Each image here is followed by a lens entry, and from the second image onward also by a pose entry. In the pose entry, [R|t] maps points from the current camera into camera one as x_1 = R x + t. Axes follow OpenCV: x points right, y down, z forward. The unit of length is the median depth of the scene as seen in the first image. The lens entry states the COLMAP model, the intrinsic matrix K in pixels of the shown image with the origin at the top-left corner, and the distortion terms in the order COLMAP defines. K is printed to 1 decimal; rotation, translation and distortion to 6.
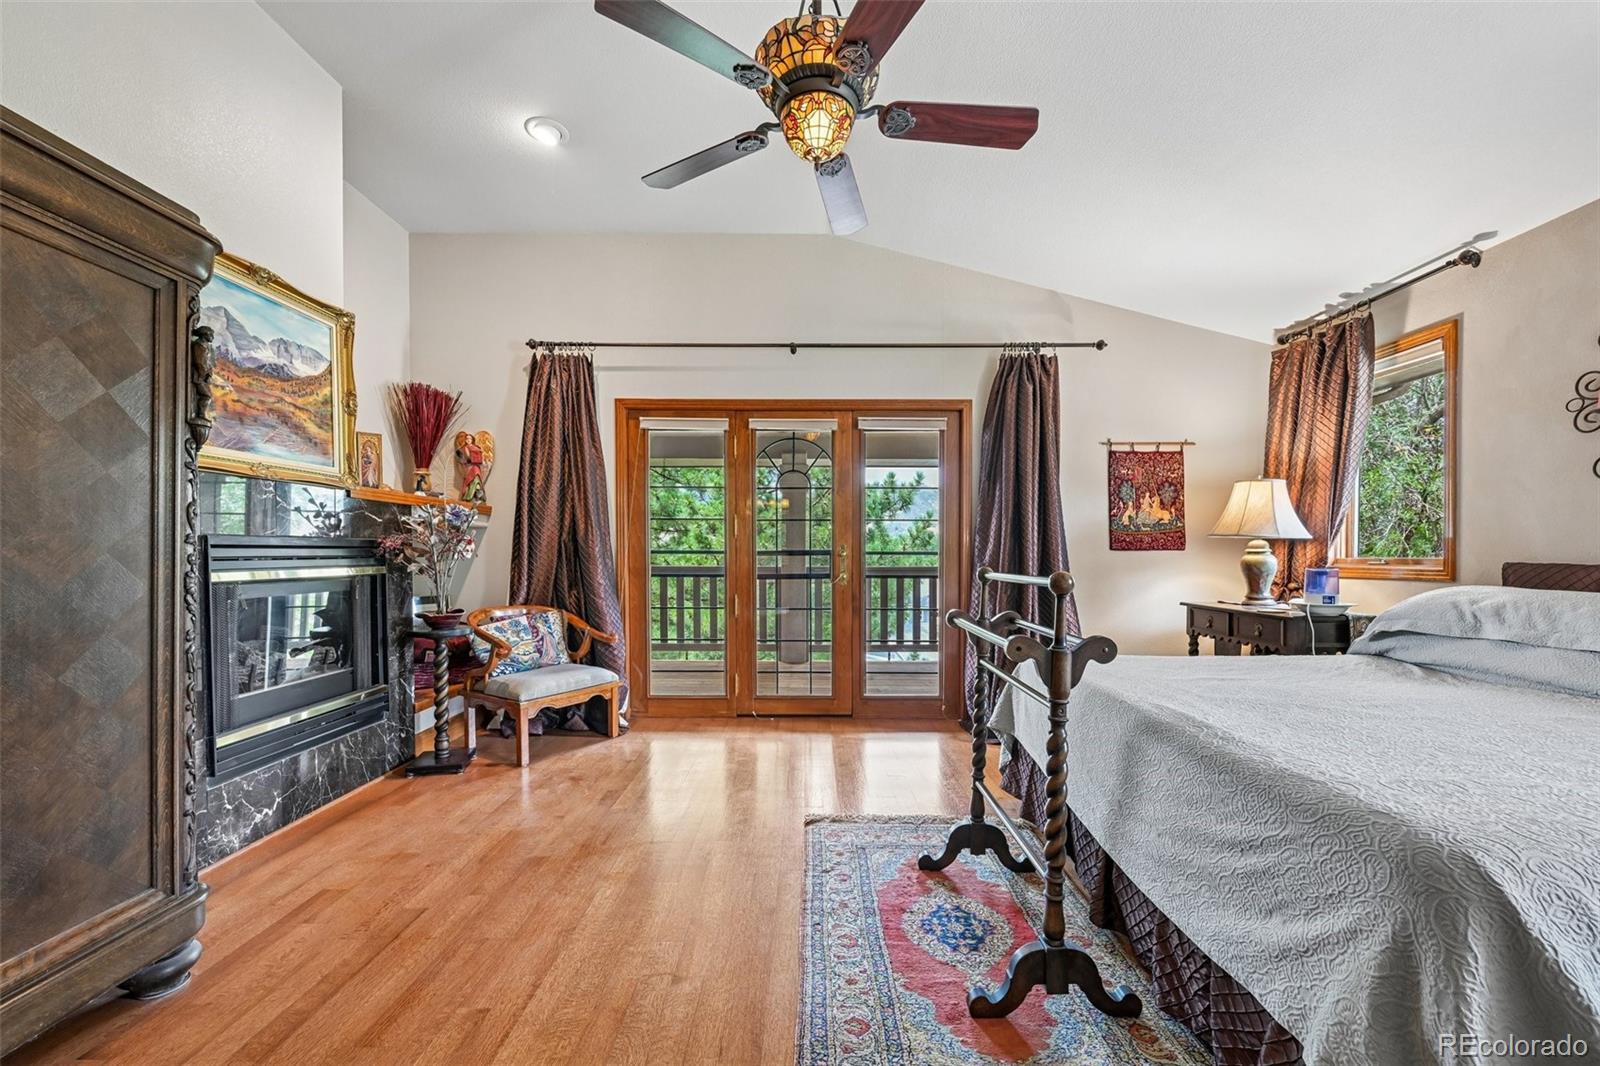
lens RADIAL K [[625.2, 0, 814.5], [0, 625.2, 561.4], [0, 0, 1]] dist [-0.004408, 0.000402]
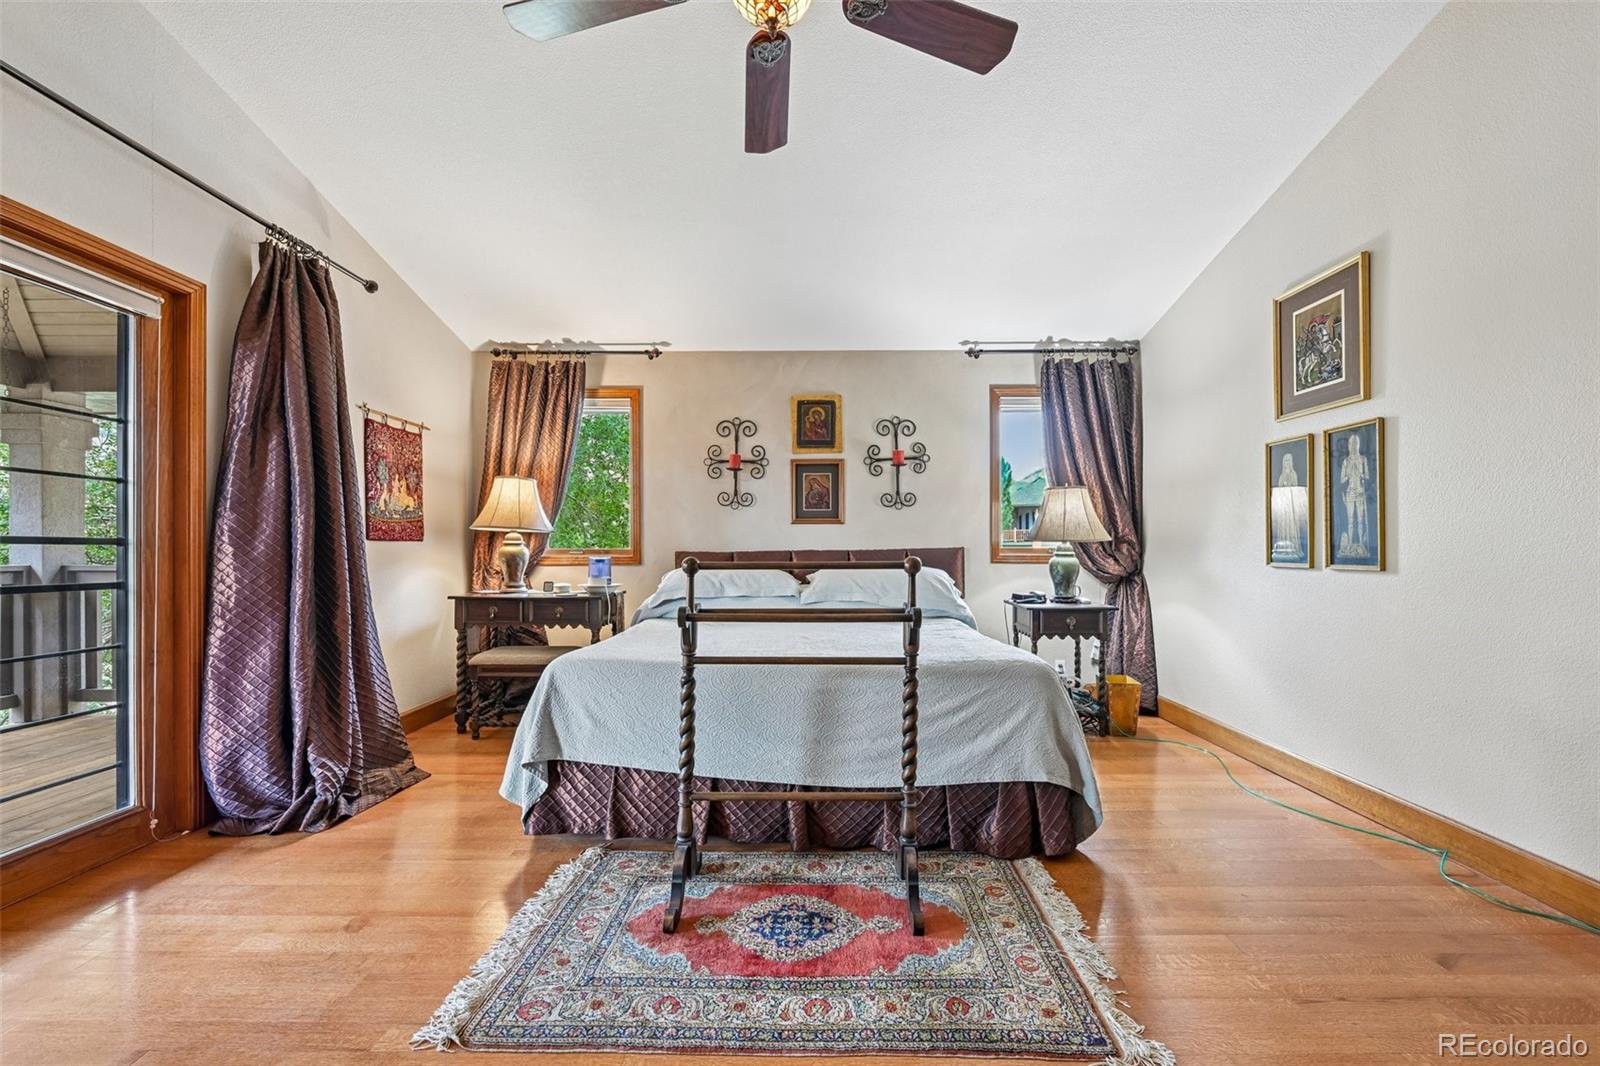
lens RADIAL K [[625.2, 0, 801.4], [0, 625.2, 544.1], [0, 0, 1]] dist [-0.004408, 0.000402]
pose [[0.028433, 0.010044, 0.999545, -0.335923], [0.009400, 0.999903, -0.010315, 0.001377], [-0.999552, 0.009689, 0.028335, 0.426759]]
